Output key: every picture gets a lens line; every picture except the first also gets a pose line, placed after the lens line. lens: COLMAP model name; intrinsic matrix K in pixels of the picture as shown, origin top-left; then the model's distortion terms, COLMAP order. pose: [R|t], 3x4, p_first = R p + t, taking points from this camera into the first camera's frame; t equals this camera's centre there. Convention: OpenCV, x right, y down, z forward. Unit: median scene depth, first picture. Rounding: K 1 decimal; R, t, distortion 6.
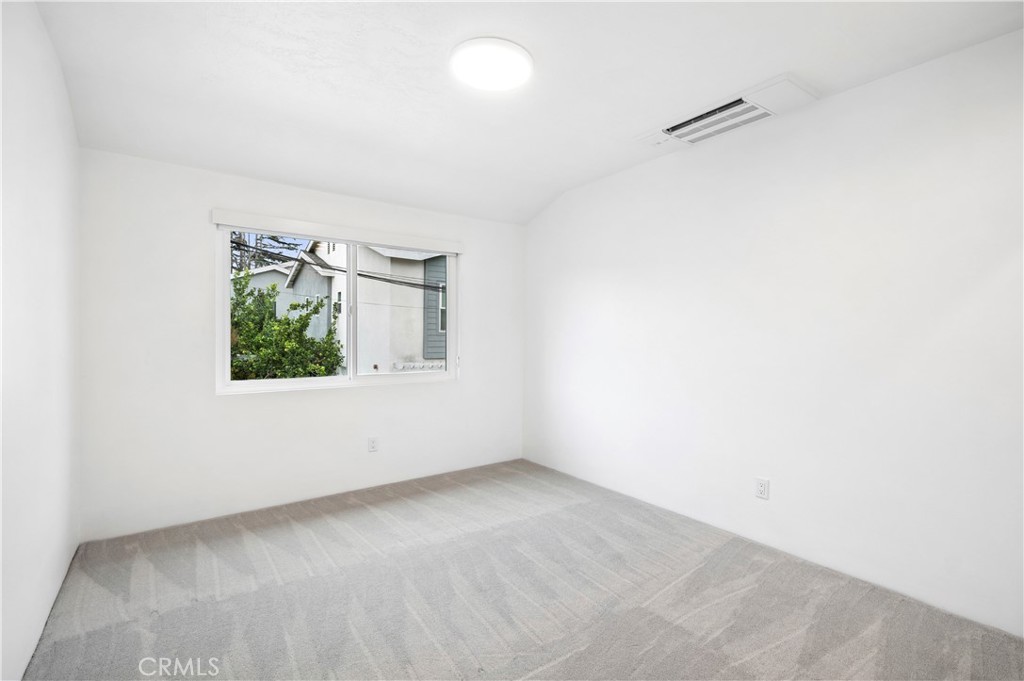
lens RADIAL K [[473.7, 0, 515.2], [0, 473.7, 336.1], [0, 0, 1]] dist [0.003617, 0.000300]
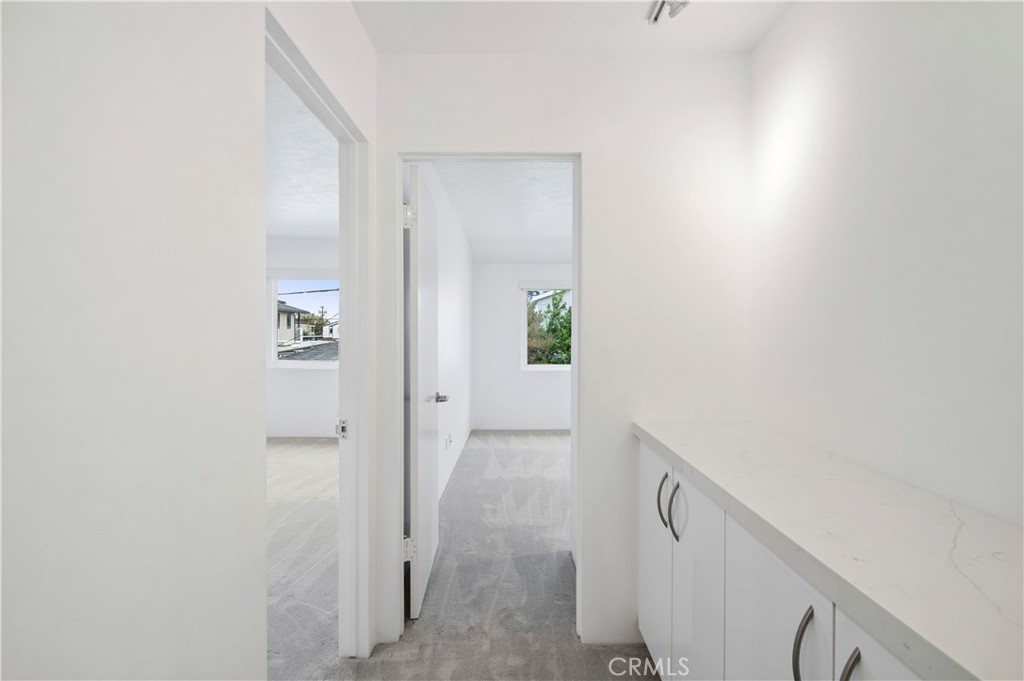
lens RADIAL K [[473.7, 0, 515.2], [0, 473.7, 336.1], [0, 0, 1]] dist [0.003617, 0.000300]
pose [[0.806316, -0.002107, -0.591481, 0.578018], [-0.001062, 0.999987, -0.005010, -0.016582], [0.591484, 0.004668, 0.806303, -0.689561]]
